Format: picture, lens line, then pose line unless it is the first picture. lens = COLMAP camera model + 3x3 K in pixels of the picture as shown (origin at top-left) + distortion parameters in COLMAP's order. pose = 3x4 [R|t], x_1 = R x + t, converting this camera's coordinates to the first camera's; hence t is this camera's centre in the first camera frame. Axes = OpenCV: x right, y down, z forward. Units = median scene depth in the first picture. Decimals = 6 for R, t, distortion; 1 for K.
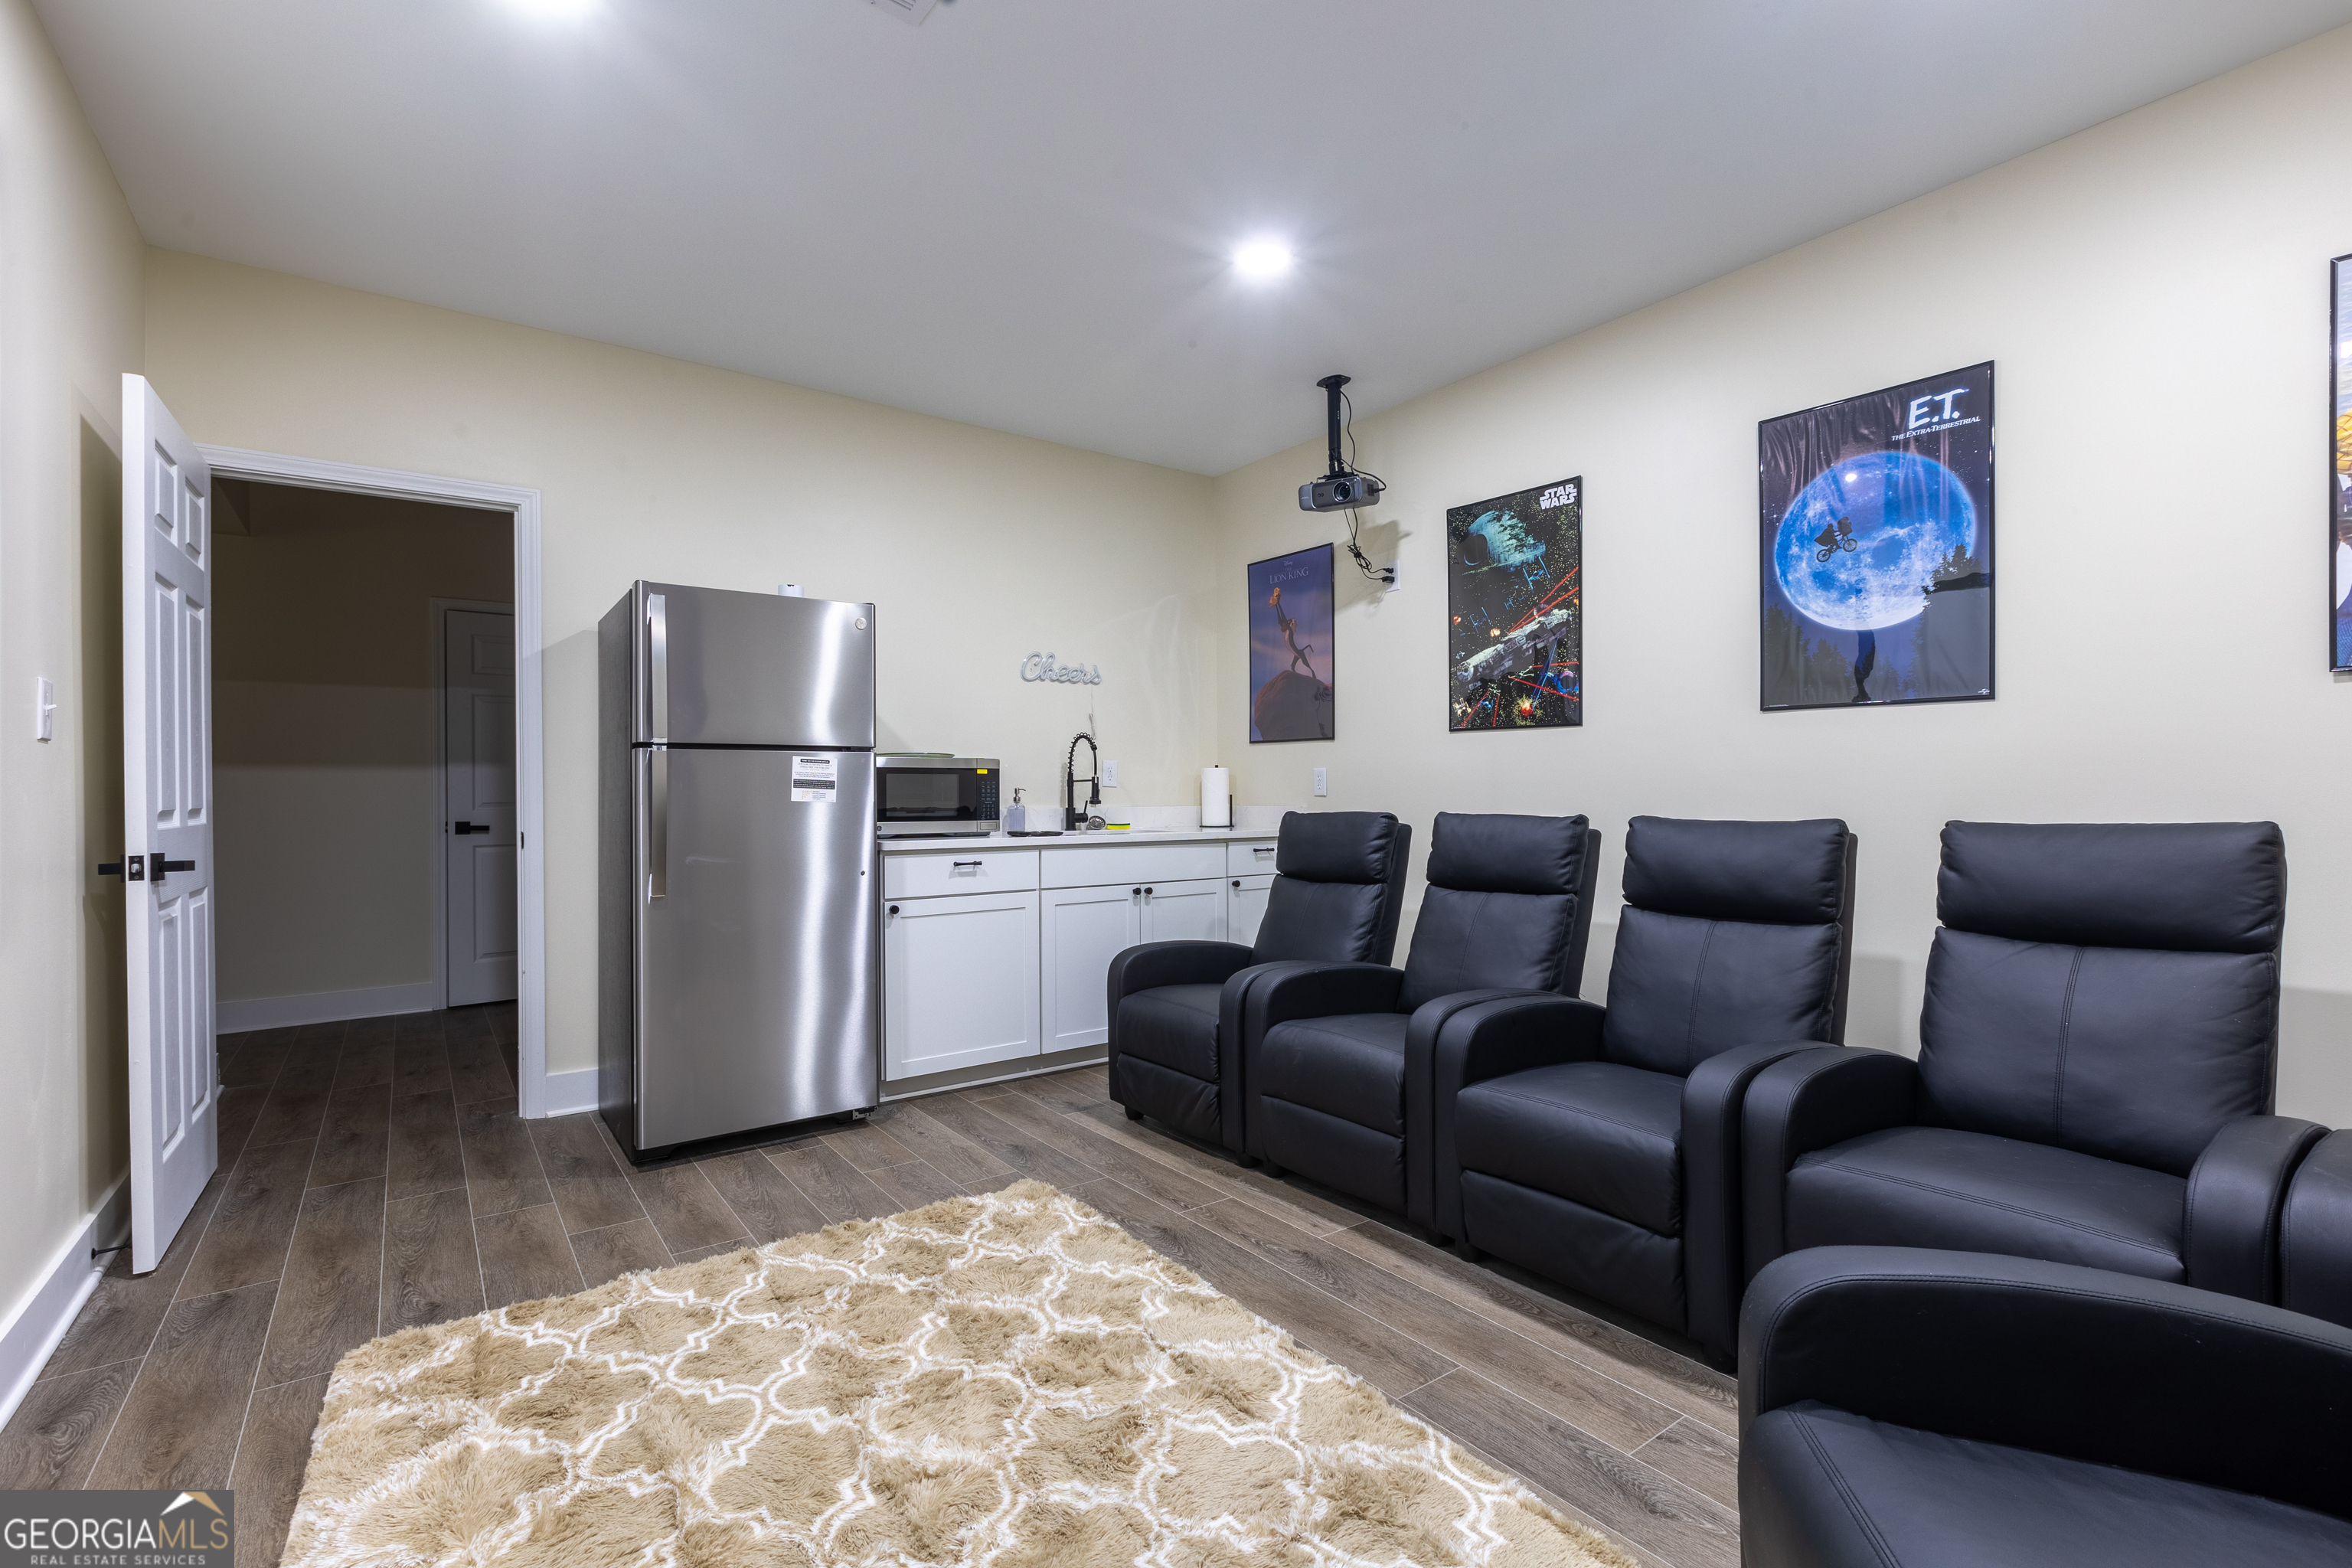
lens RADIAL K [[1058.7, 0, 1179.9], [0, 1058.7, 787.9], [0, 0, 1]] dist [-0.002560, 0.000916]
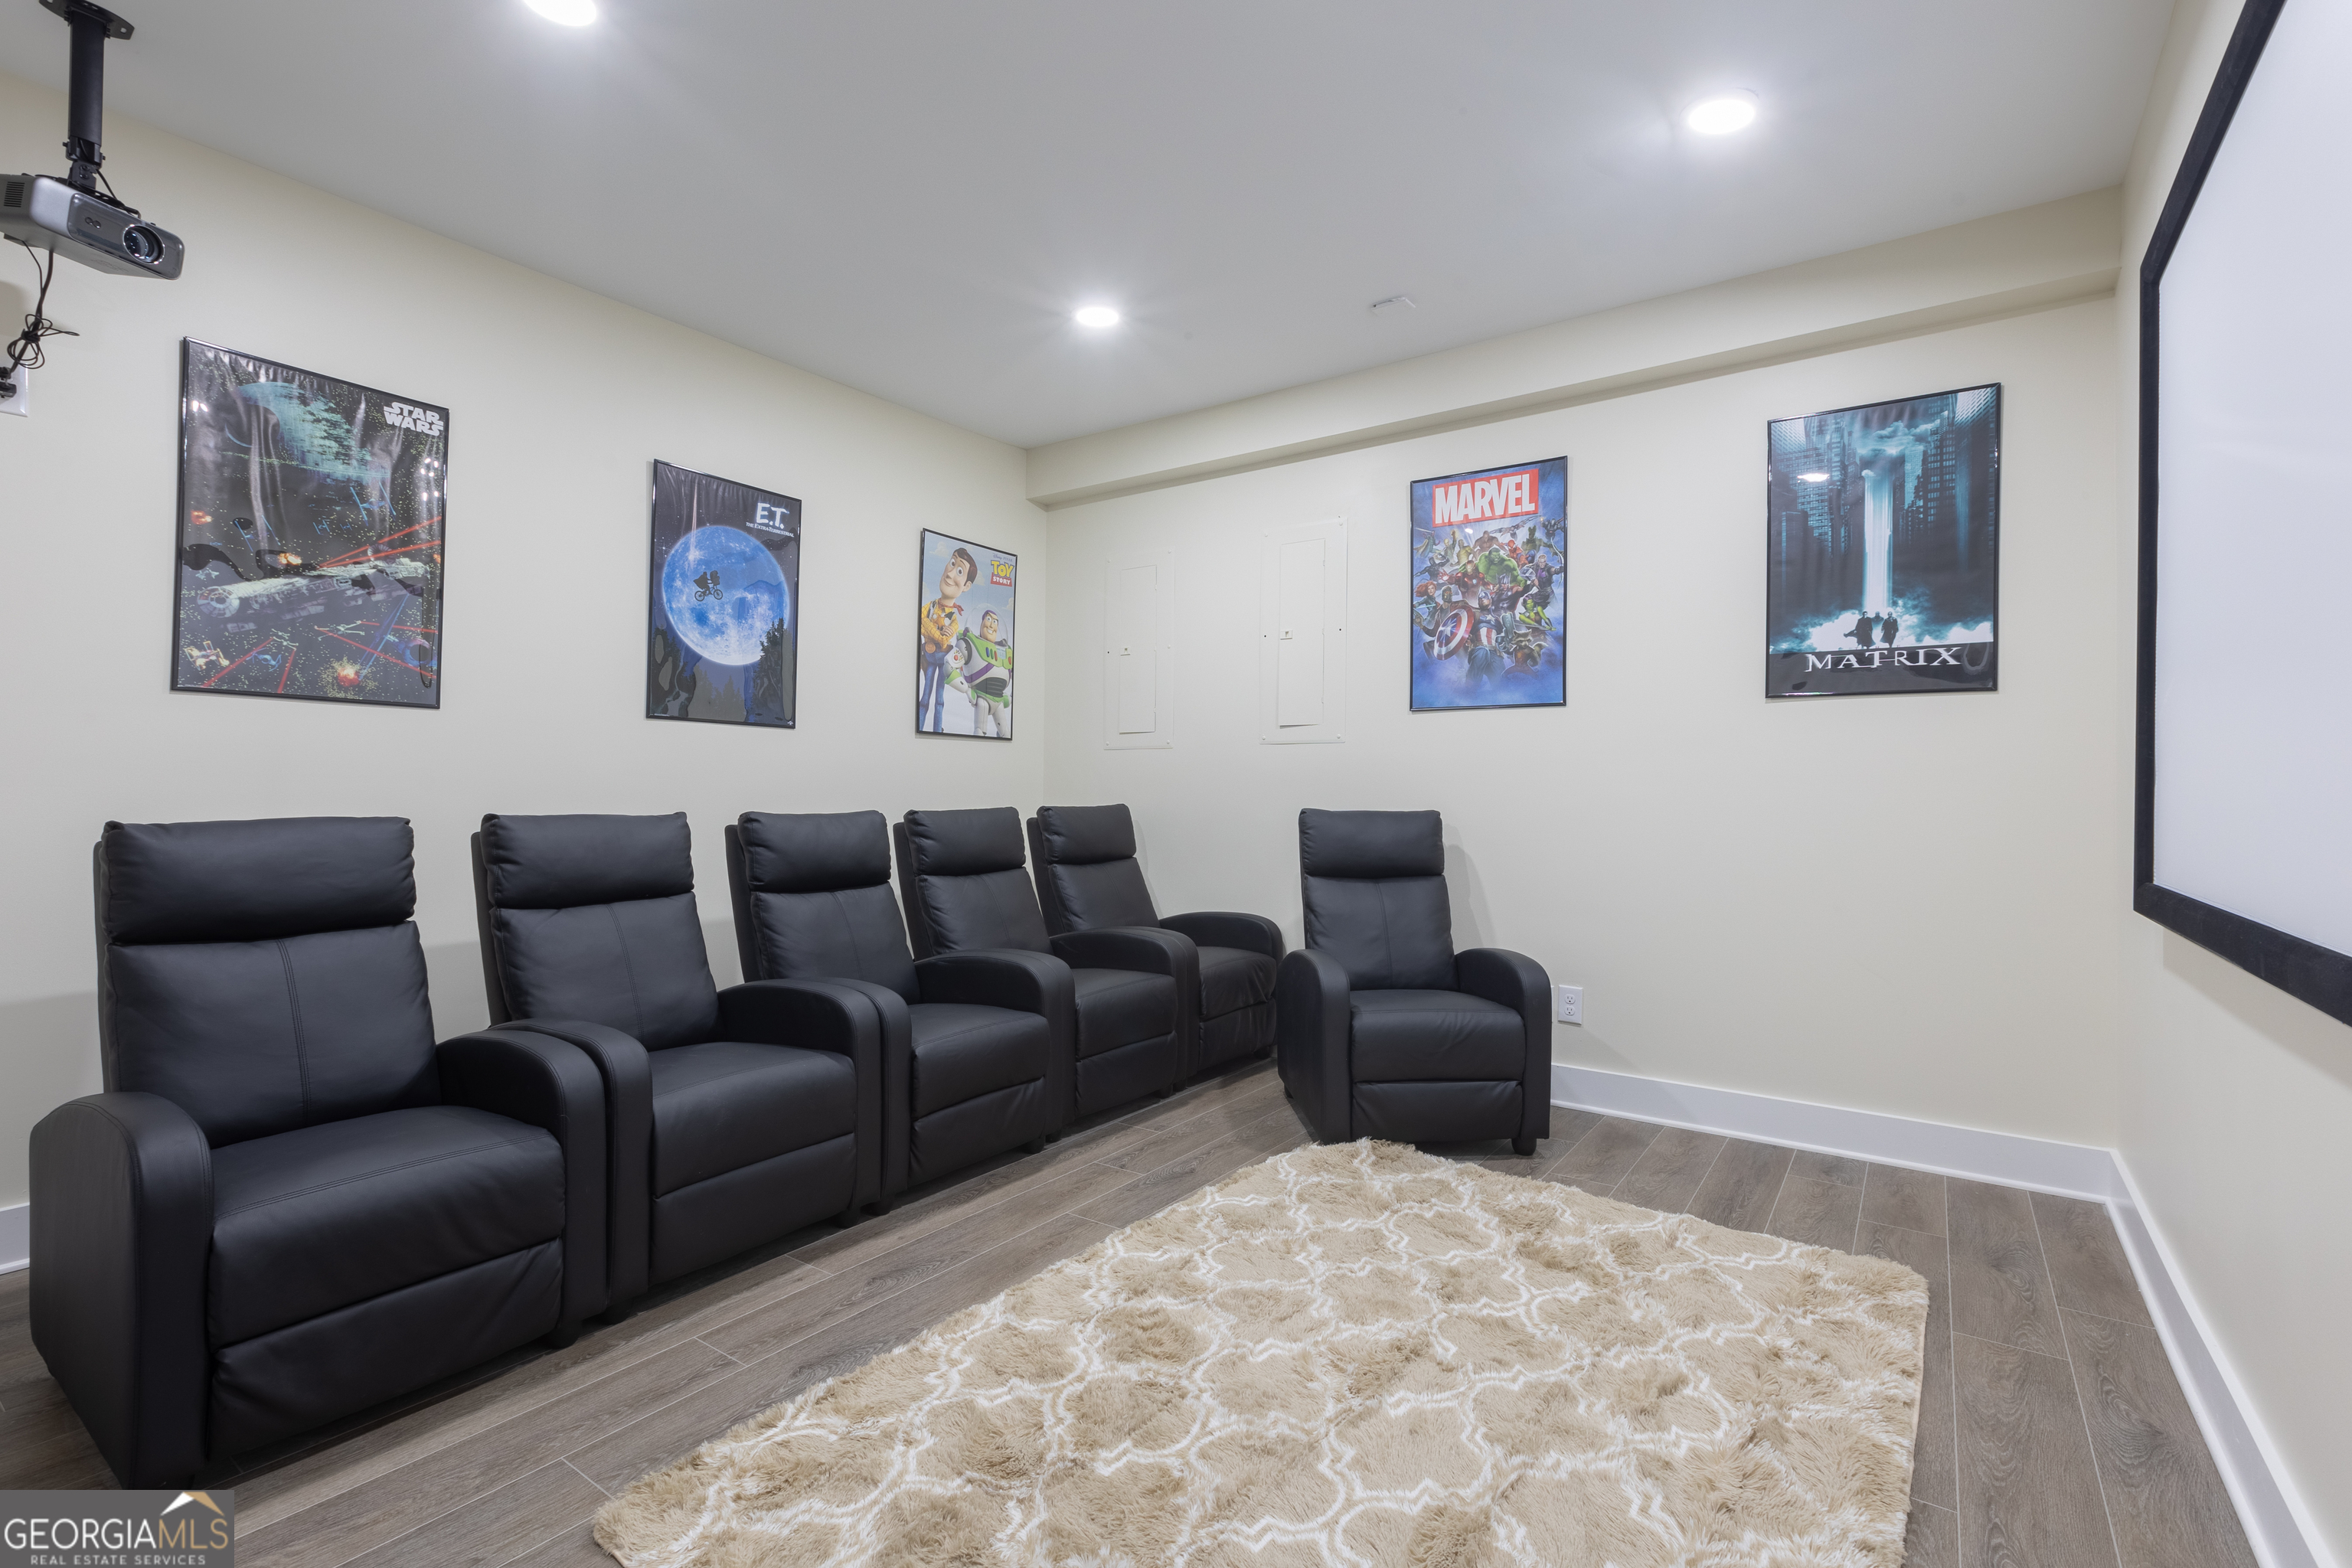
lens RADIAL K [[1058.7, 0, 1179.2], [0, 1058.7, 791.4], [0, 0, 1]] dist [-0.002560, 0.000916]
pose [[-0.318530, -0.004629, 0.947902, -0.721635], [-0.017838, 0.999840, -0.001111, -0.004116], [-0.947745, -0.017263, -0.318562, 0.866312]]
